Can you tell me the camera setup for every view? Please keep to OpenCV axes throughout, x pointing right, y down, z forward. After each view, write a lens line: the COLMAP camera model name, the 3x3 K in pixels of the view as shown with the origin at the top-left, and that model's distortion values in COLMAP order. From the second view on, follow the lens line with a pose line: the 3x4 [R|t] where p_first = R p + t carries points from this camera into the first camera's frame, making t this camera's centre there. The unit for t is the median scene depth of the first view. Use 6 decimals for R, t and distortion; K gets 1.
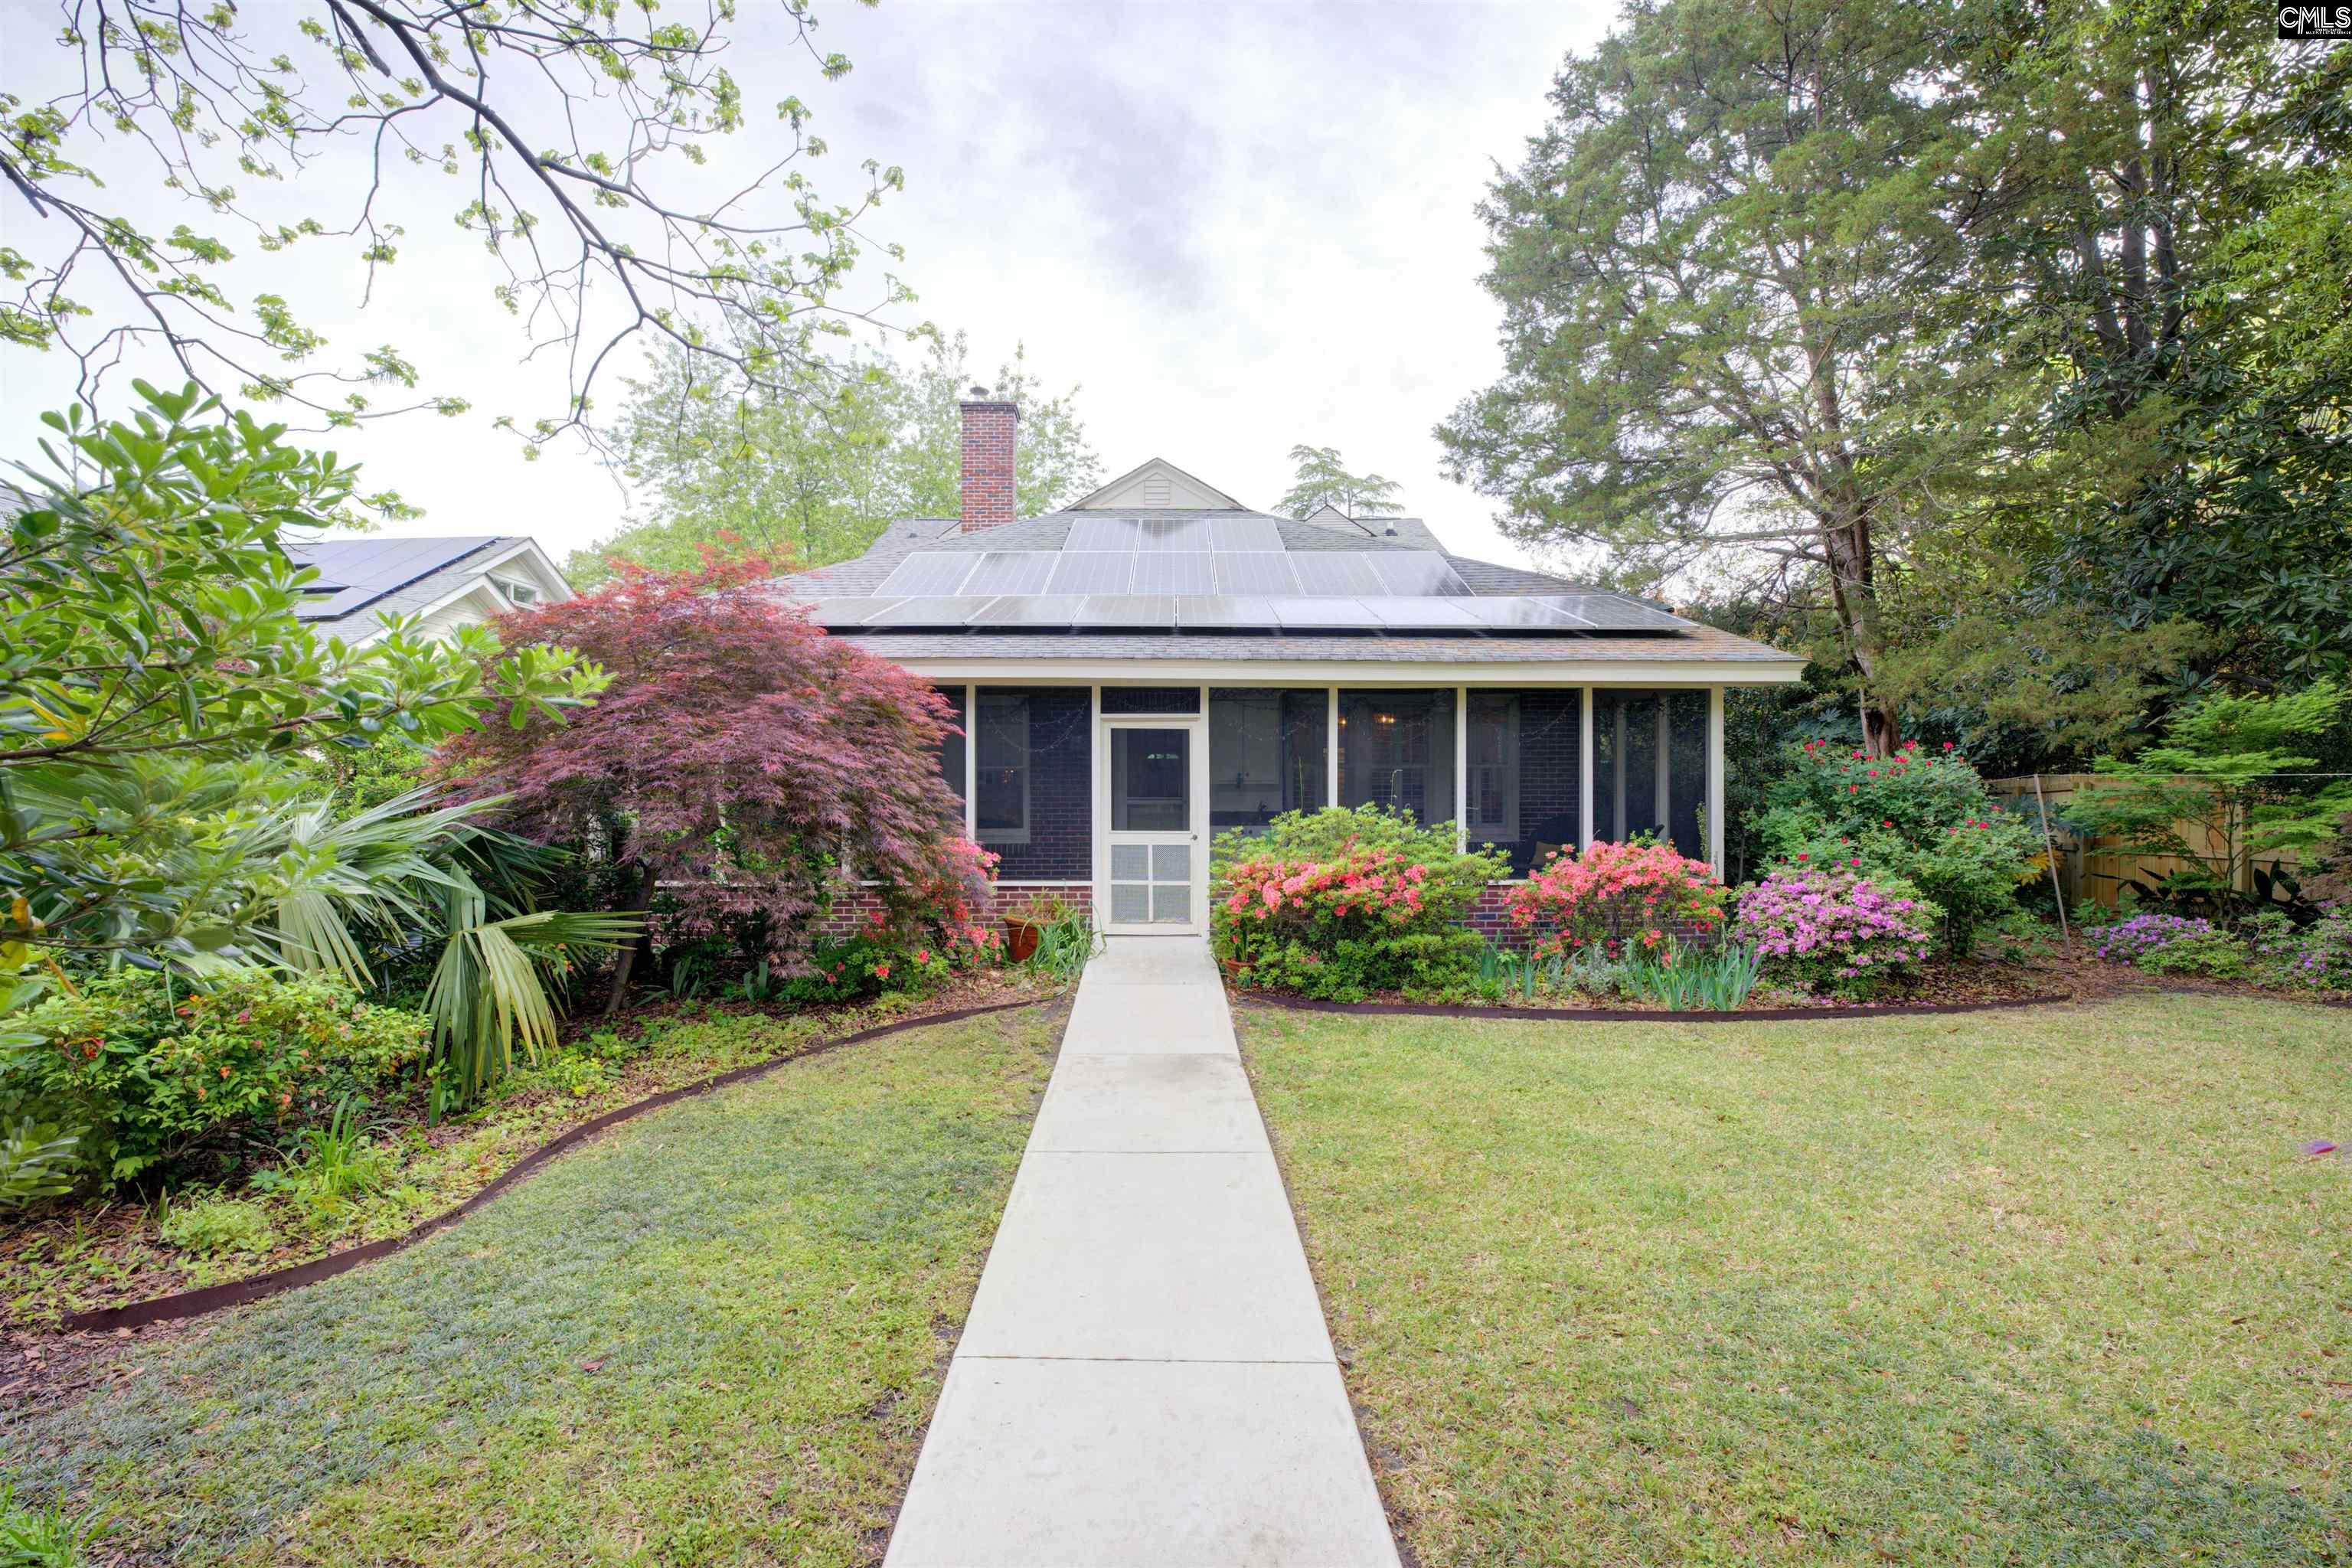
lens RADIAL K [[934.5, 0, 1186.4], [0, 934.5, 790.4], [0, 0, 1]] dist [-0.007578, 0.000572]
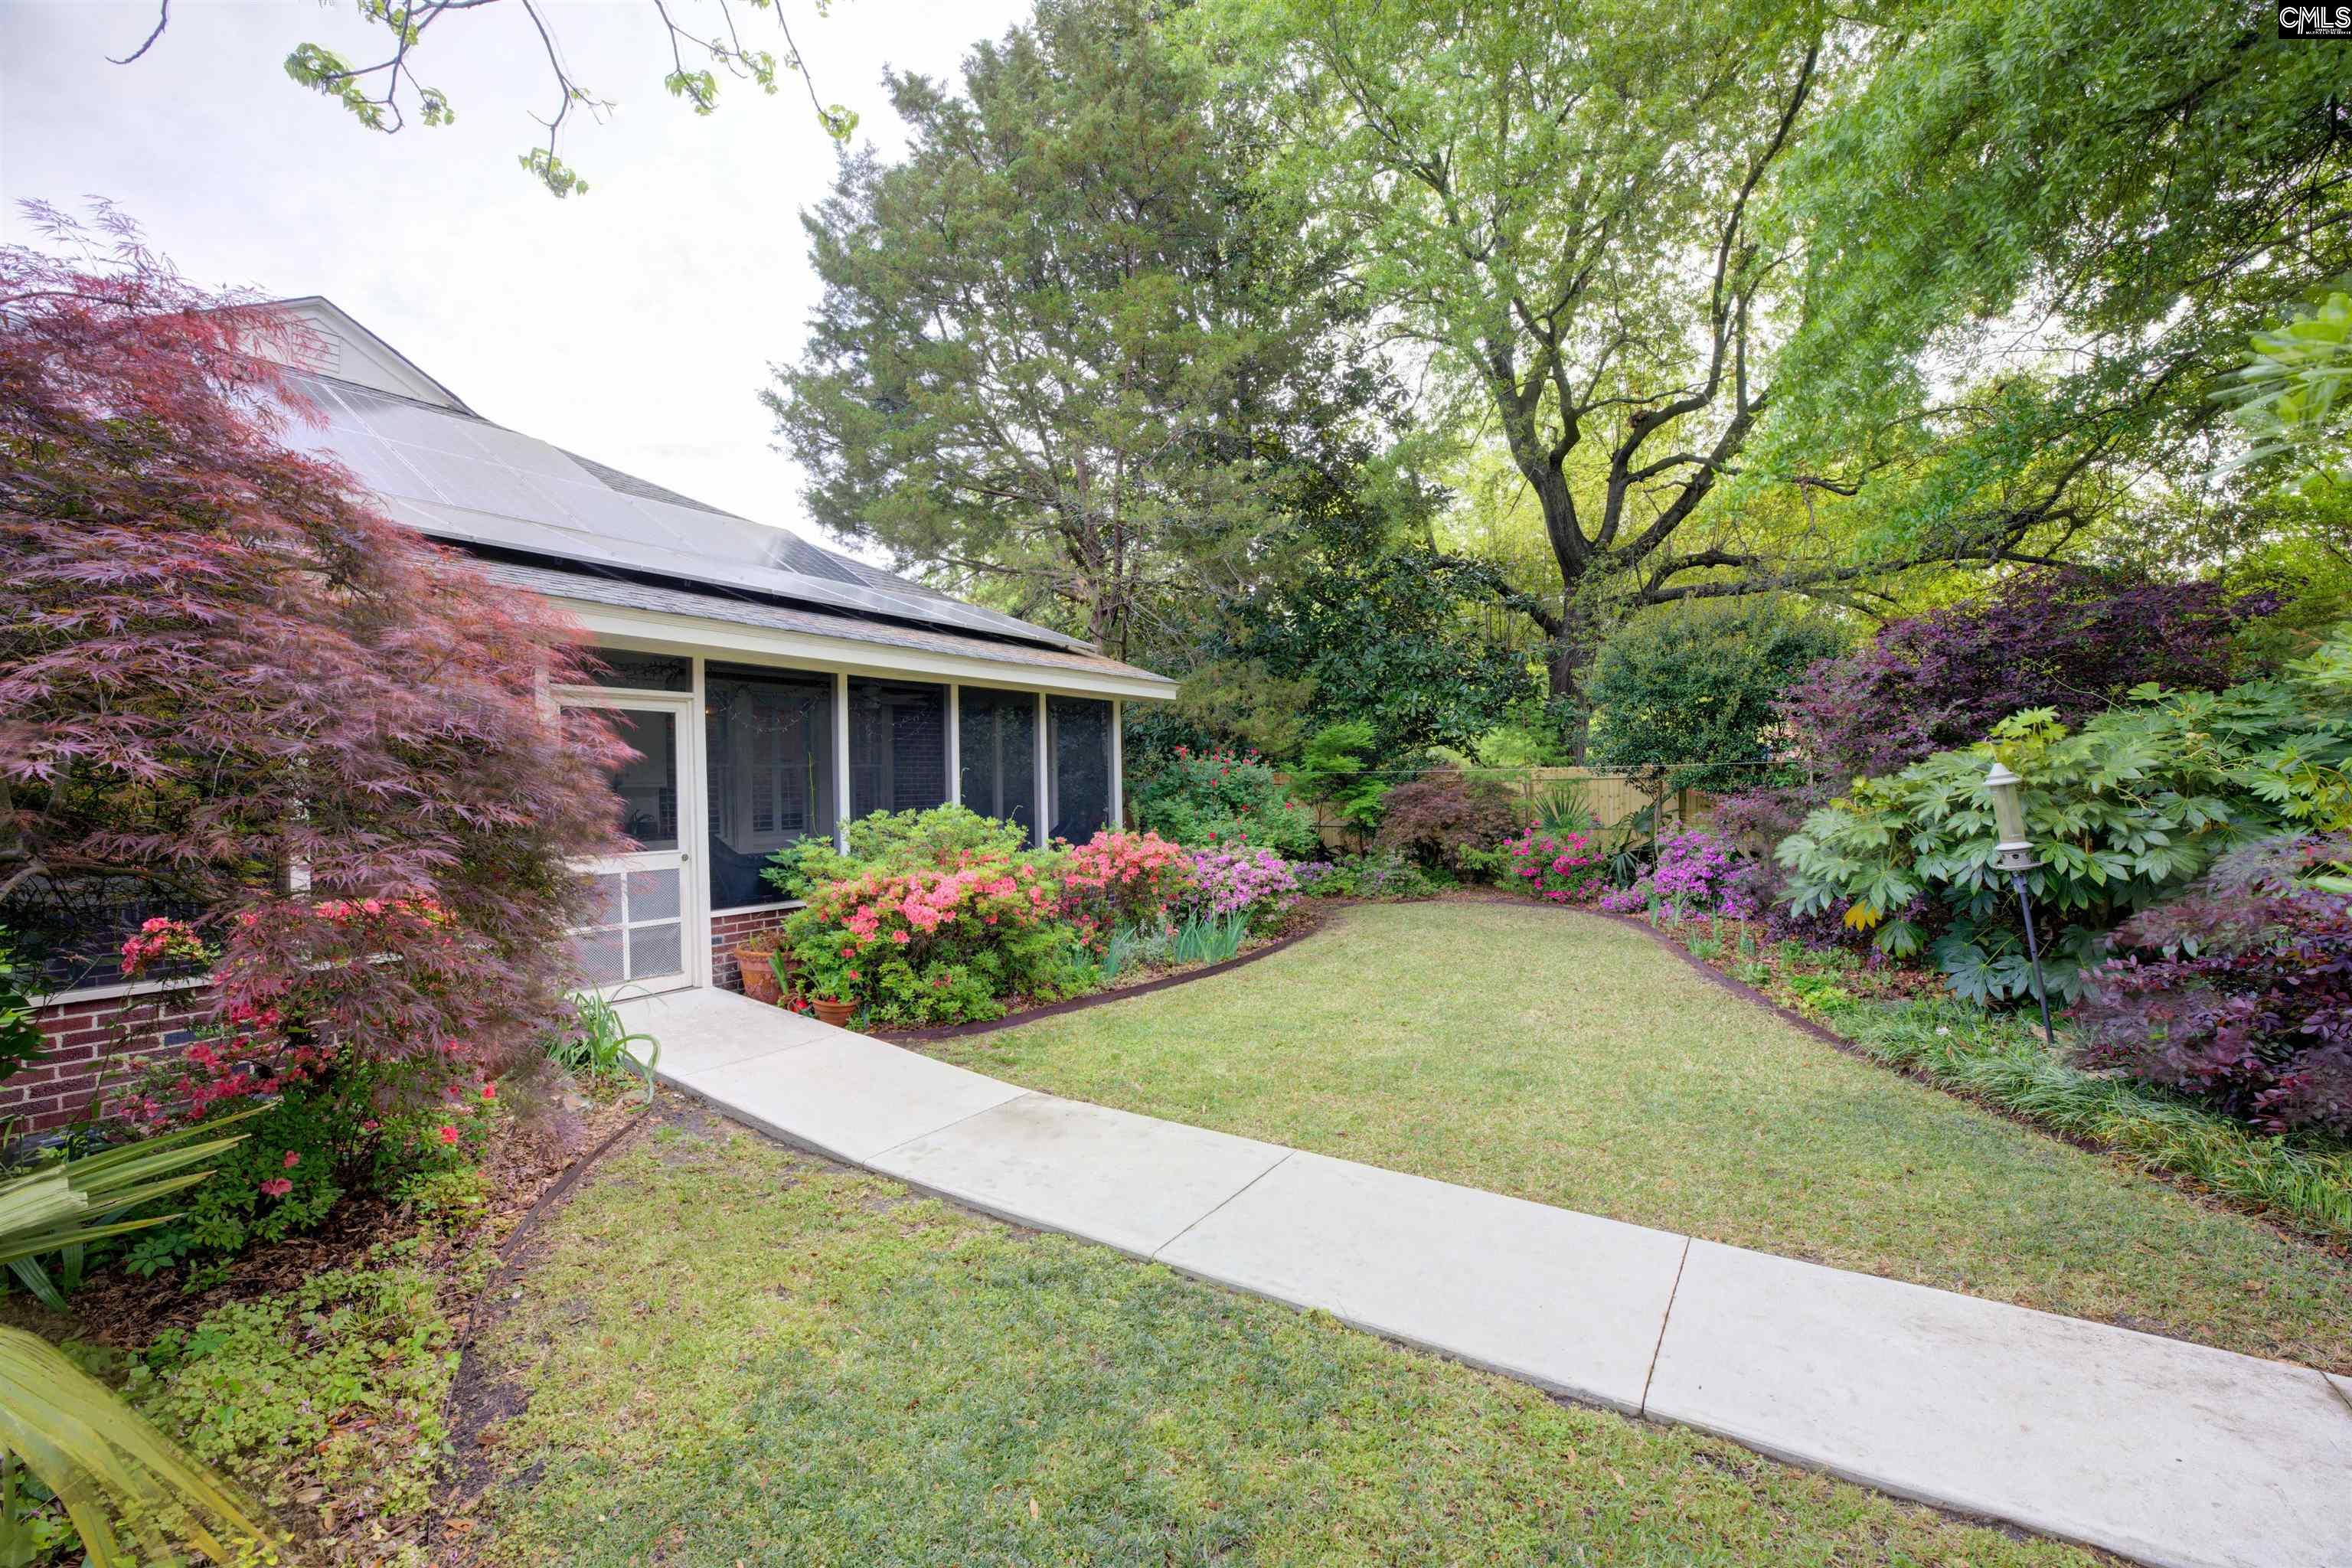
lens RADIAL K [[934.5, 0, 1181.9], [0, 934.5, 771.6], [0, 0, 1]] dist [-0.007578, 0.000572]
pose [[0.583145, -0.002639, 0.812363, -0.426280], [0.019198, 0.999760, -0.010533, -0.004511], [-0.812141, 0.021738, 0.583056, 0.275509]]
